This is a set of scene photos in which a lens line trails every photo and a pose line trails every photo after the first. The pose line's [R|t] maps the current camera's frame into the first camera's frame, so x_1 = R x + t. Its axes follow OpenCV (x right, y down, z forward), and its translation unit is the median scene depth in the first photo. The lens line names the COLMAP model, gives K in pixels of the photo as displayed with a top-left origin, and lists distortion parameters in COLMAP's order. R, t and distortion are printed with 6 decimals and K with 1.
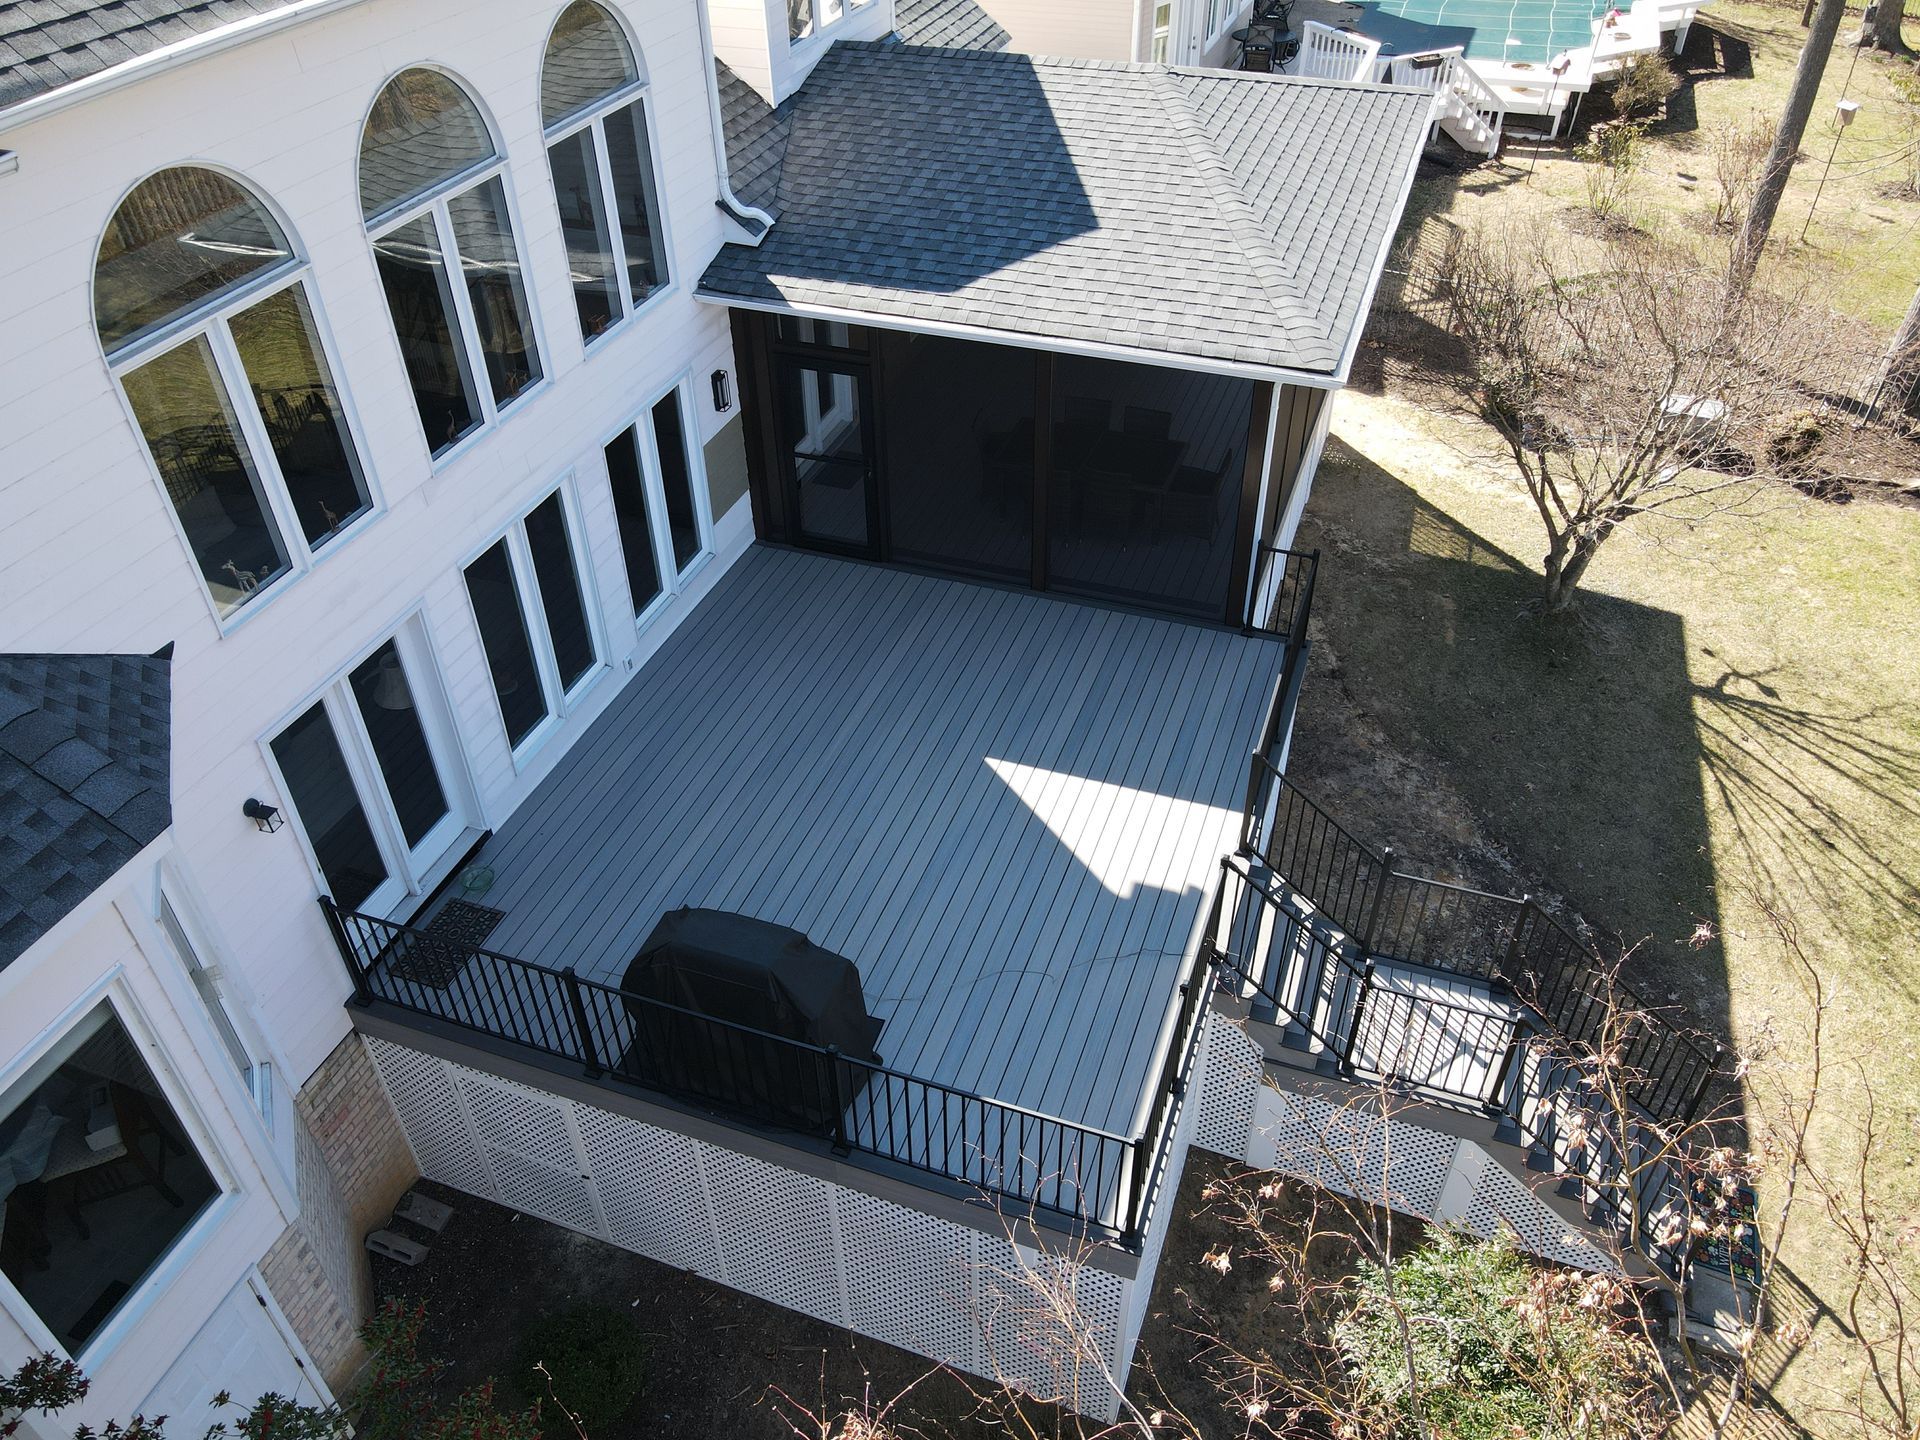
lens RADIAL K [[1416.7, 0, 962.8], [0, 1416.7, 723.2], [0, 0, 1]] dist [0.045576, -0.017969]
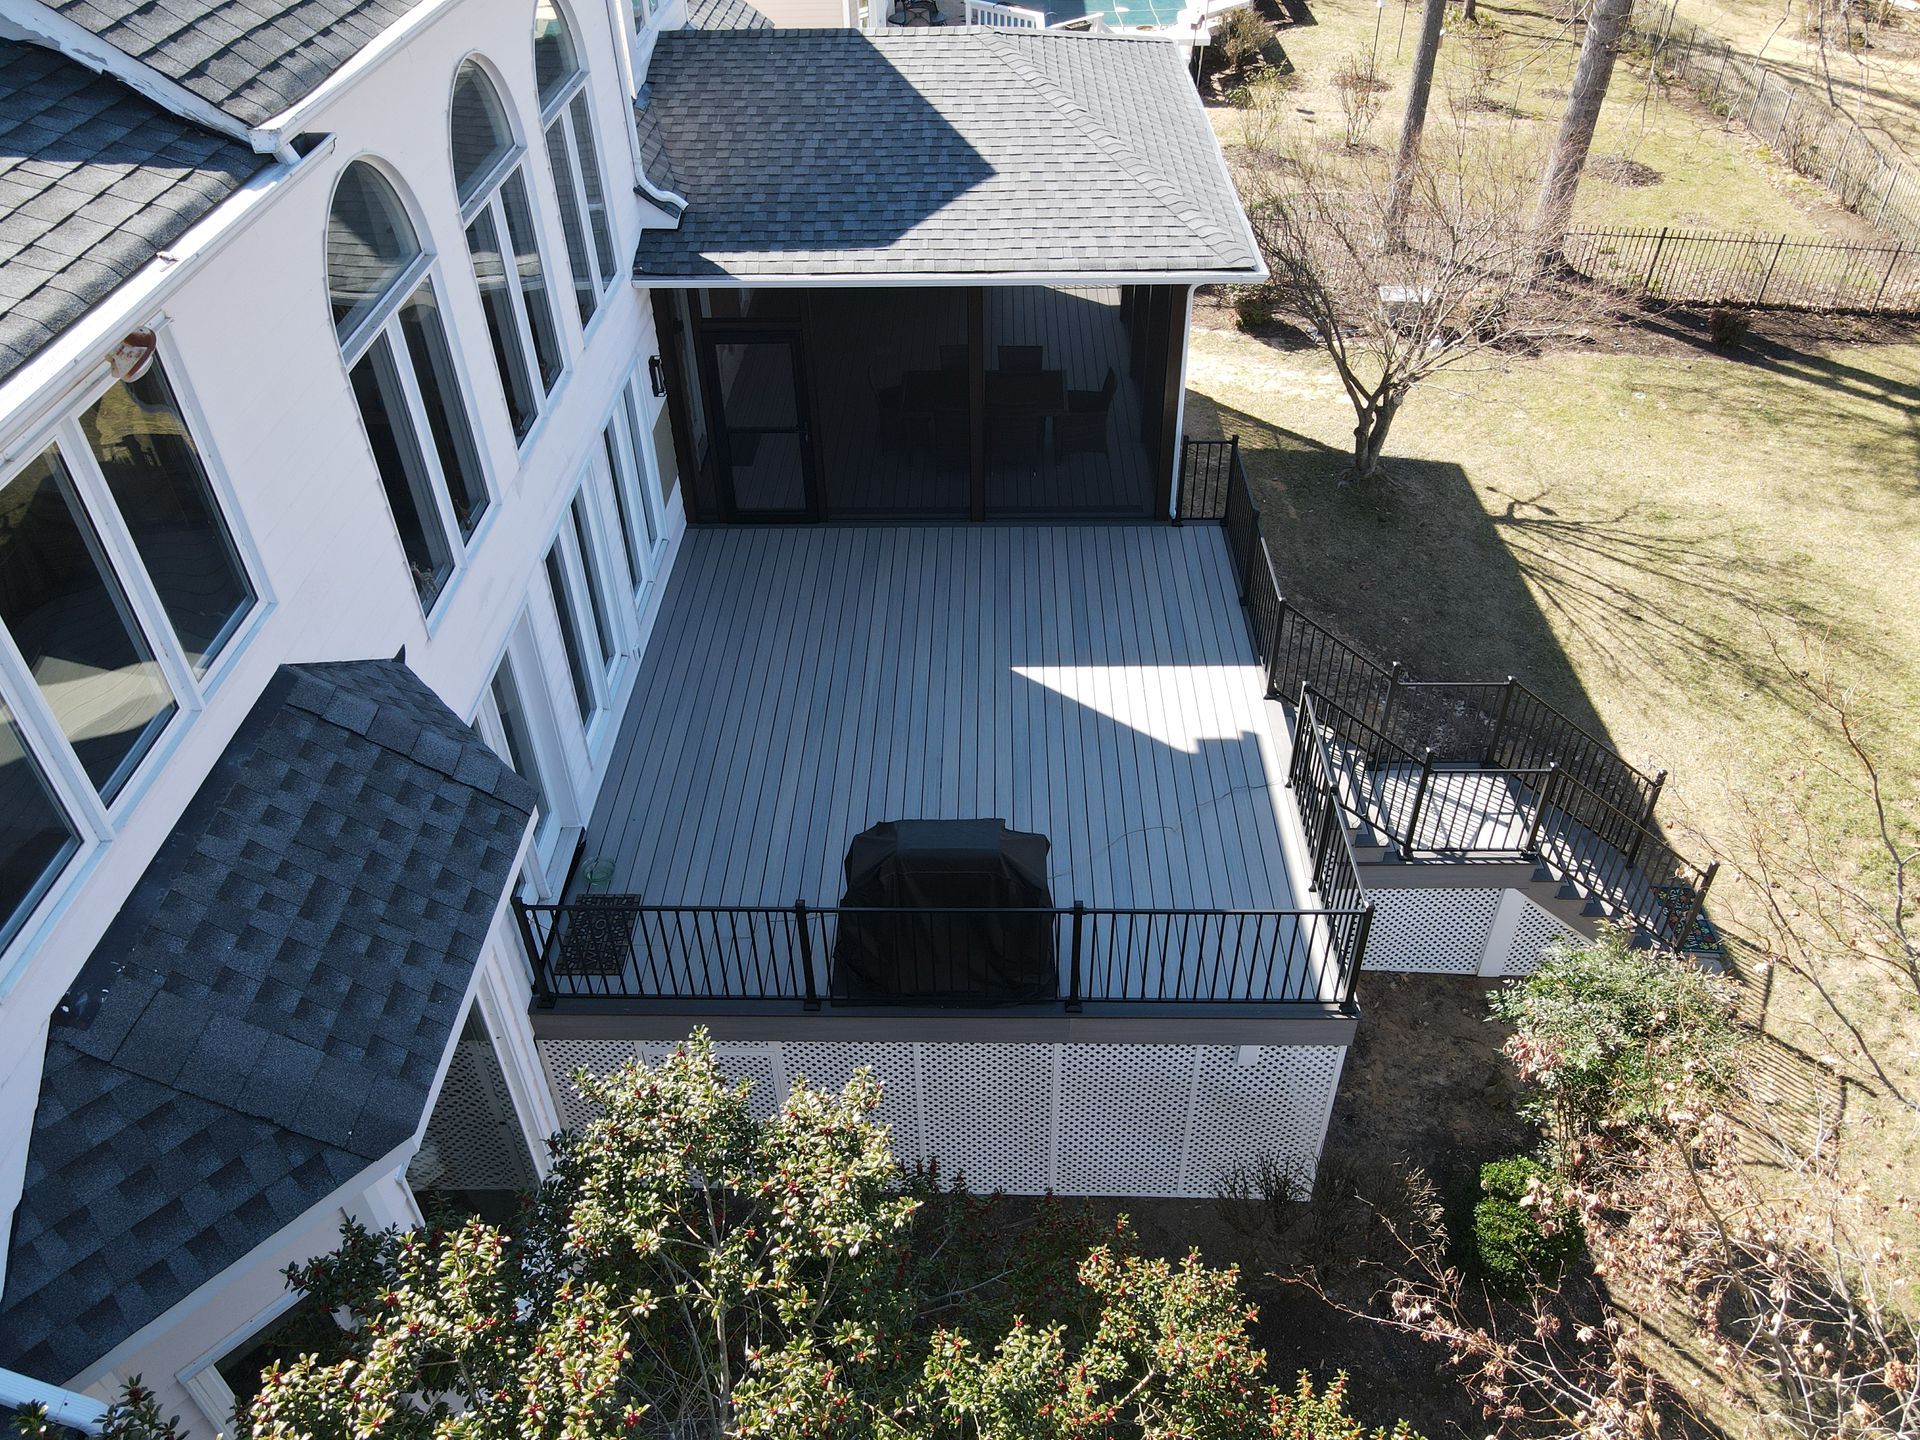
lens RADIAL K [[1416.7, 0, 961.2], [0, 1416.7, 719.1], [0, 0, 1]] dist [0.045576, -0.017969]
pose [[0.948399, -0.201604, 0.244736, -0.264002], [0.203776, 0.978875, 0.016688, 0.033214], [-0.242931, 0.034044, 0.969446, -0.028810]]
